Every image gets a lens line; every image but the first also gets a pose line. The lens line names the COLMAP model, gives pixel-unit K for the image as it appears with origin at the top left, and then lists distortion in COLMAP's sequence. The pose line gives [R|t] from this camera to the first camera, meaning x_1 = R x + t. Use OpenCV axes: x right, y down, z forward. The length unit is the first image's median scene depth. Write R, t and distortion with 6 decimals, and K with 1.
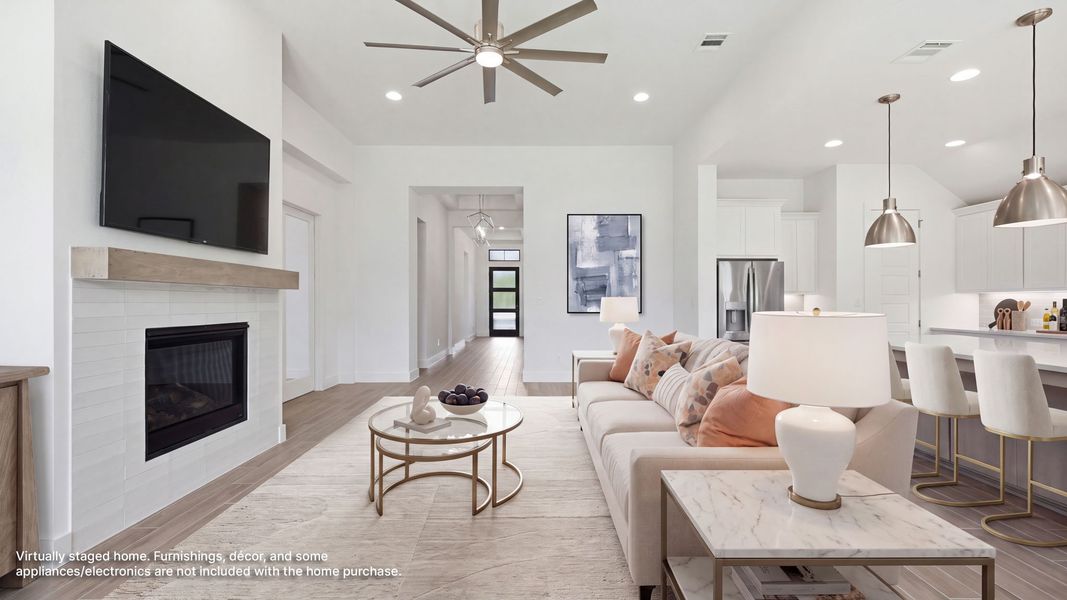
lens RADIAL K [[473.9, 0, 533.5], [0, 473.9, 300.0], [0, 0, 1]] dist [0.001504, 0.000261]
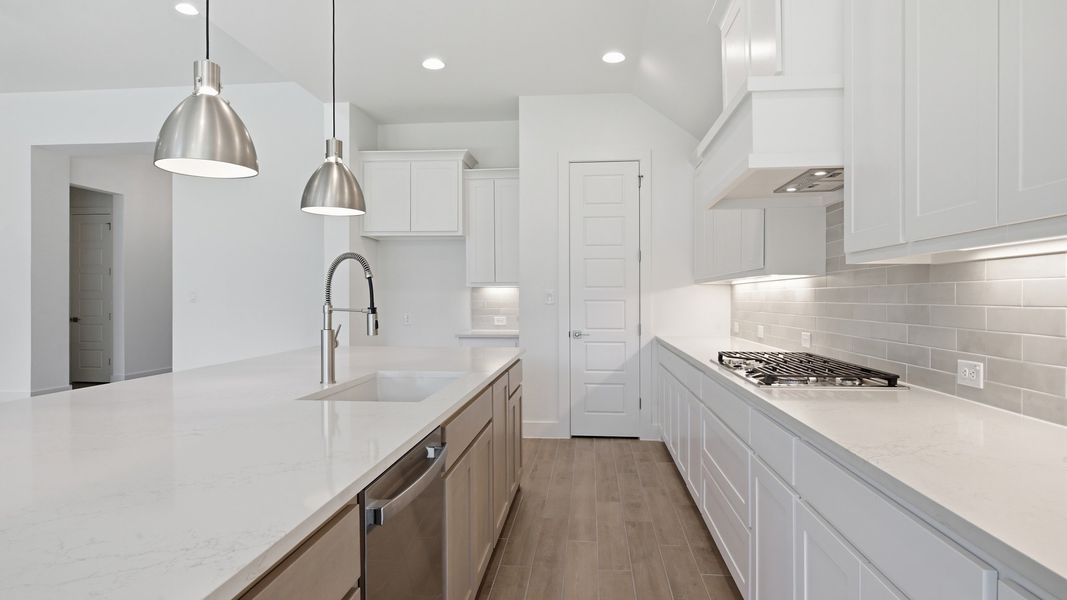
lens RADIAL K [[646.9, 0, 533.5], [0, 646.9, 300.0], [0, 0, 1]] dist [0.000401, -0.000085]
pose [[0.996924, -0.006562, -0.078105, 0.747568], [0.006179, 0.999968, -0.005140, 0.010301], [0.078136, 0.004642, 0.996932, 0.085338]]
